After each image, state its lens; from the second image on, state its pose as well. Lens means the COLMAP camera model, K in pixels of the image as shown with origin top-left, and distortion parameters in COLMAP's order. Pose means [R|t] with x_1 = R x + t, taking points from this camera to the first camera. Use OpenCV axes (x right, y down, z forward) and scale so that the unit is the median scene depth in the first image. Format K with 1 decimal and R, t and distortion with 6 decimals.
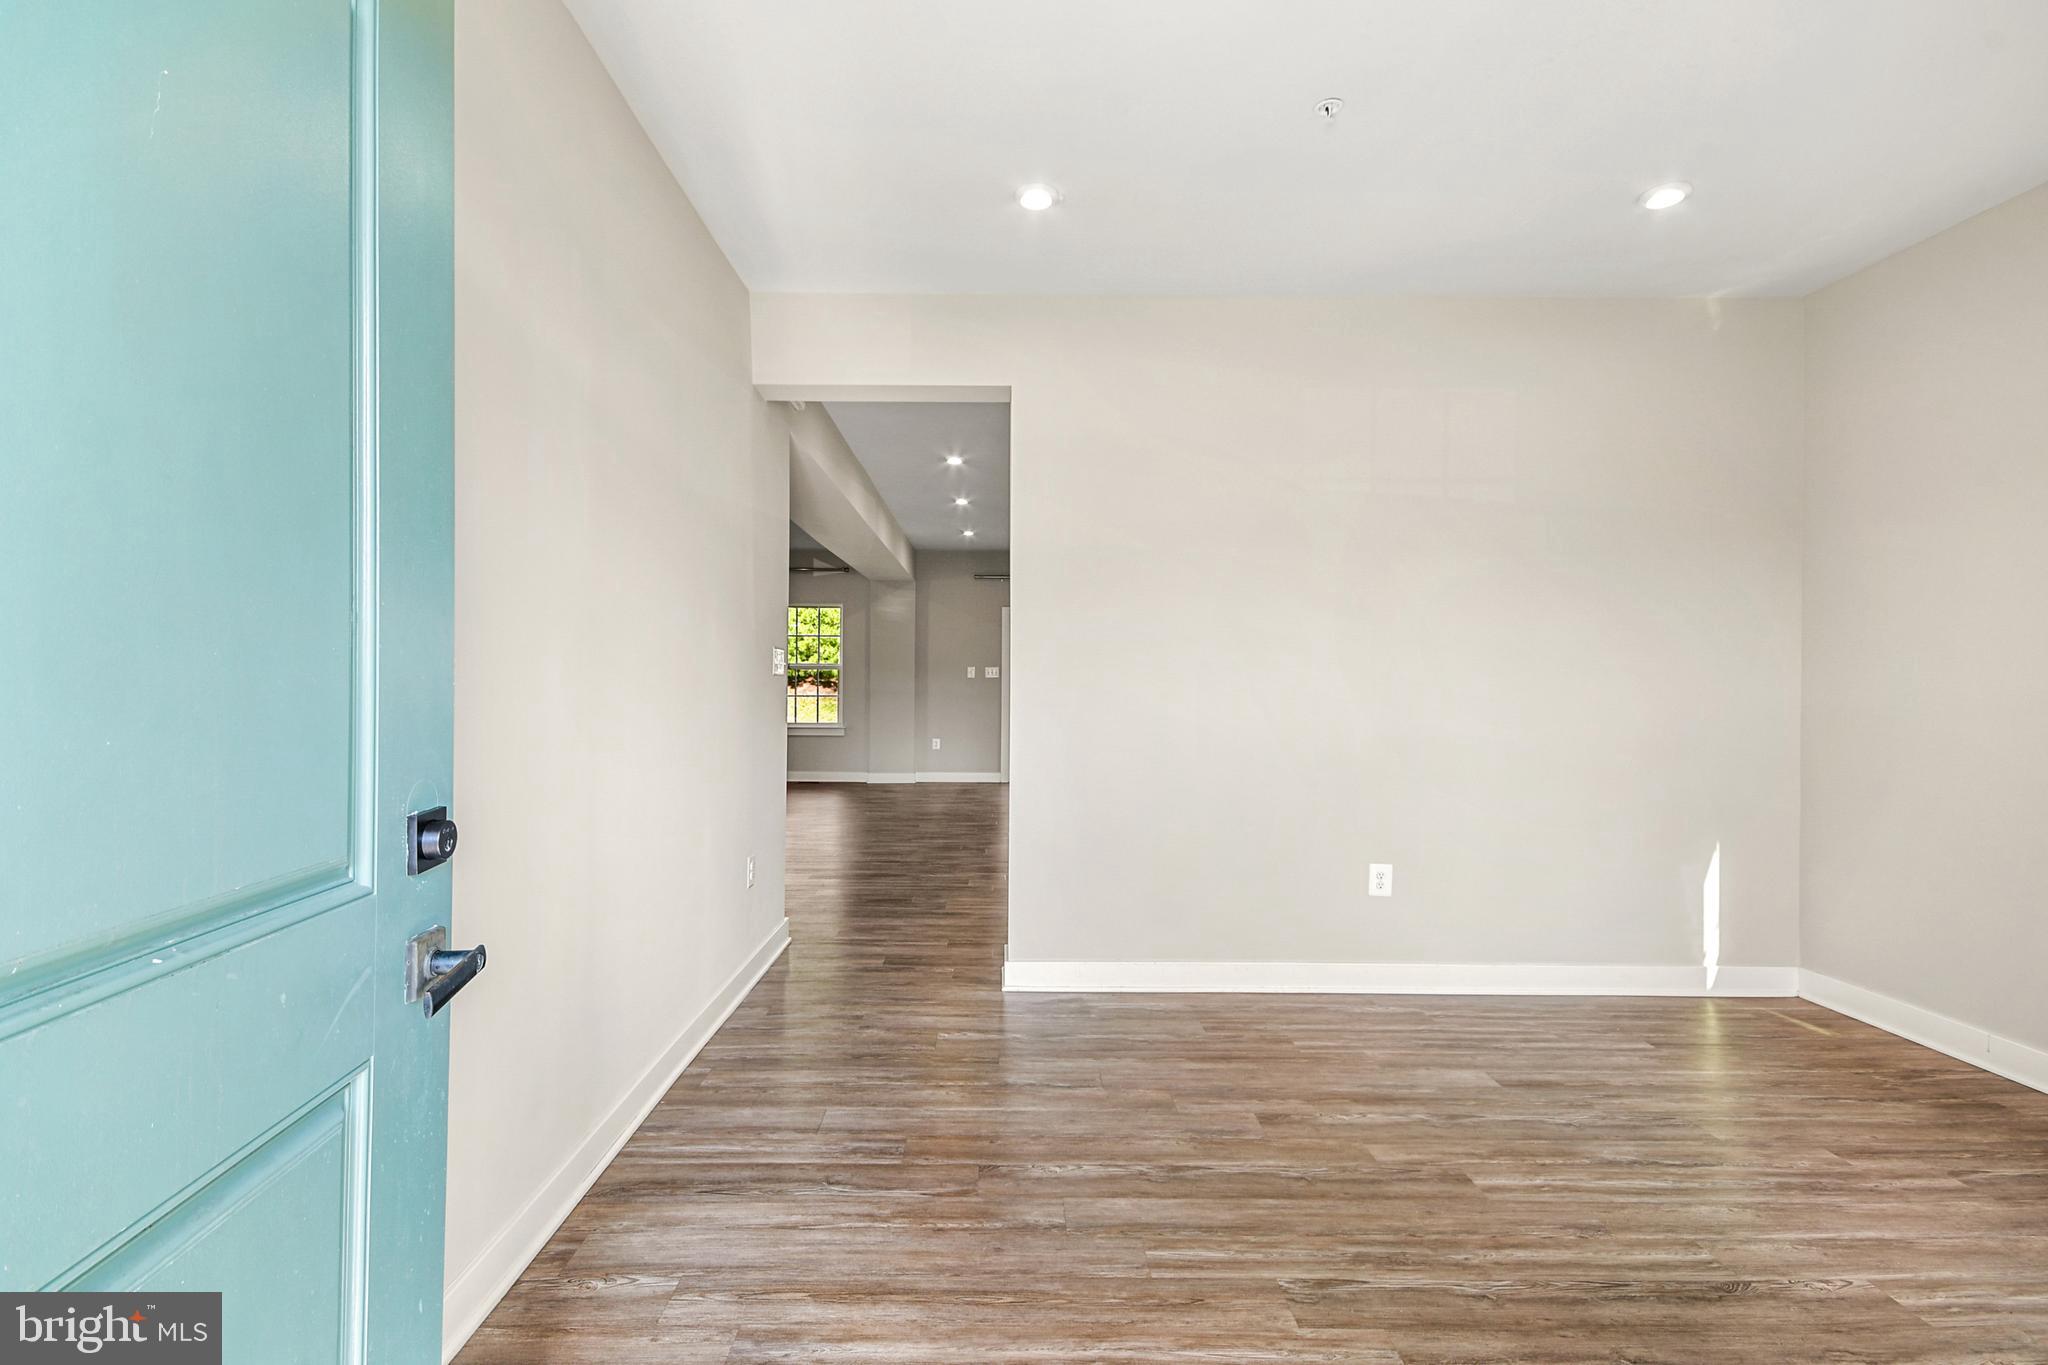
lens RADIAL K [[909.6, 0, 1021.8], [0, 909.6, 677.1], [0, 0, 1]] dist [0.020075, -0.011148]
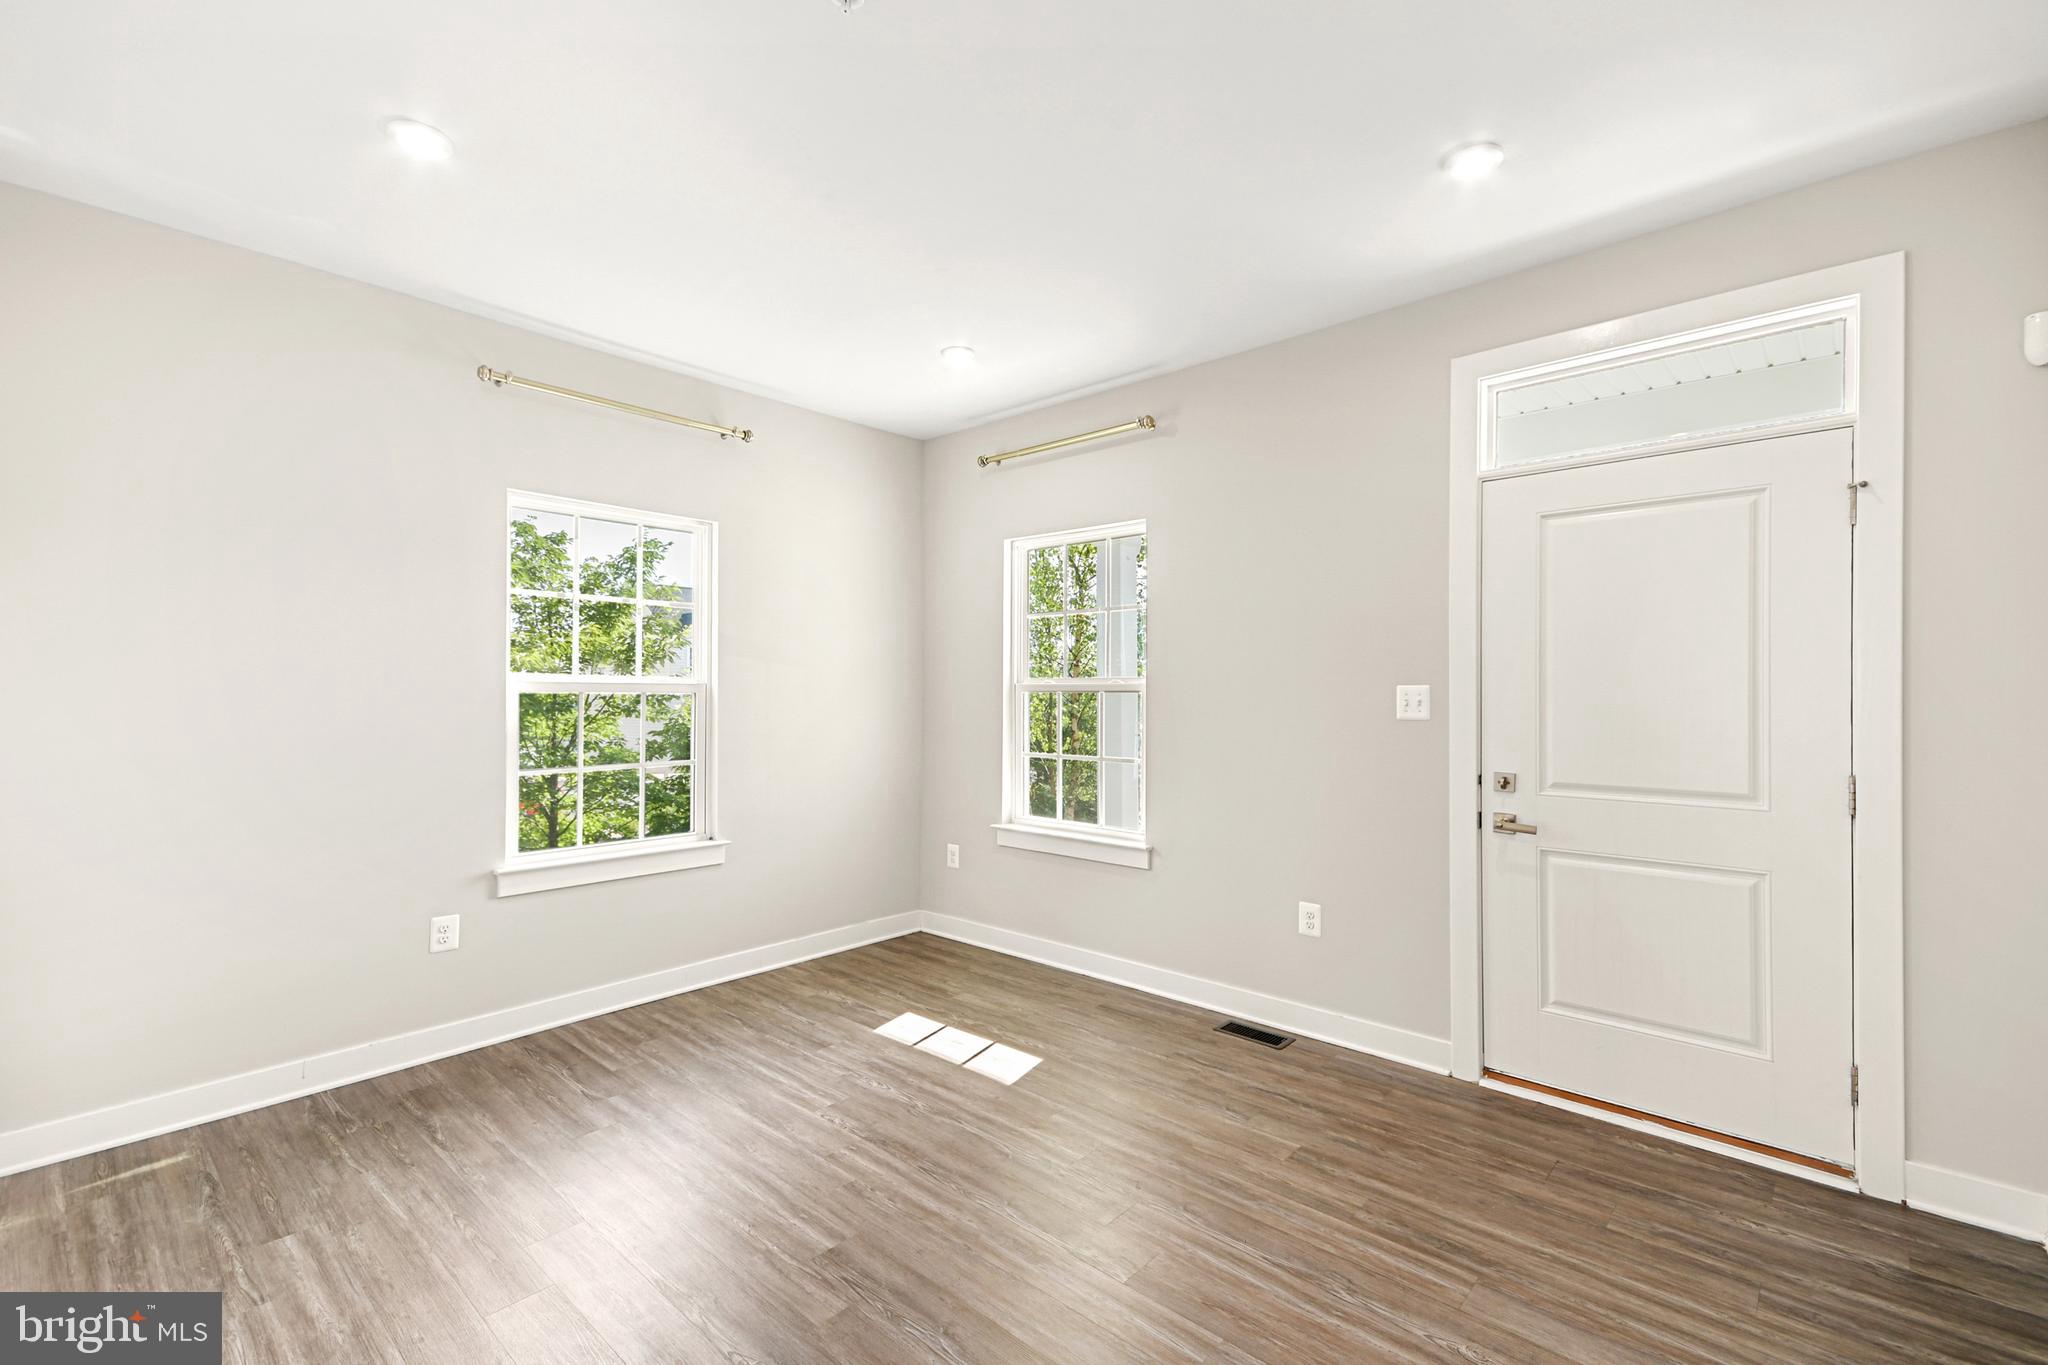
lens RADIAL K [[909.6, 0, 1026.1], [0, 909.6, 688.0], [0, 0, 1]] dist [0.020075, -0.011148]
pose [[-0.729315, -0.002336, 0.684174, -0.319567], [-0.003783, 0.999993, -0.000618, -0.043208], [-0.684167, -0.003039, -0.729319, 1.561313]]
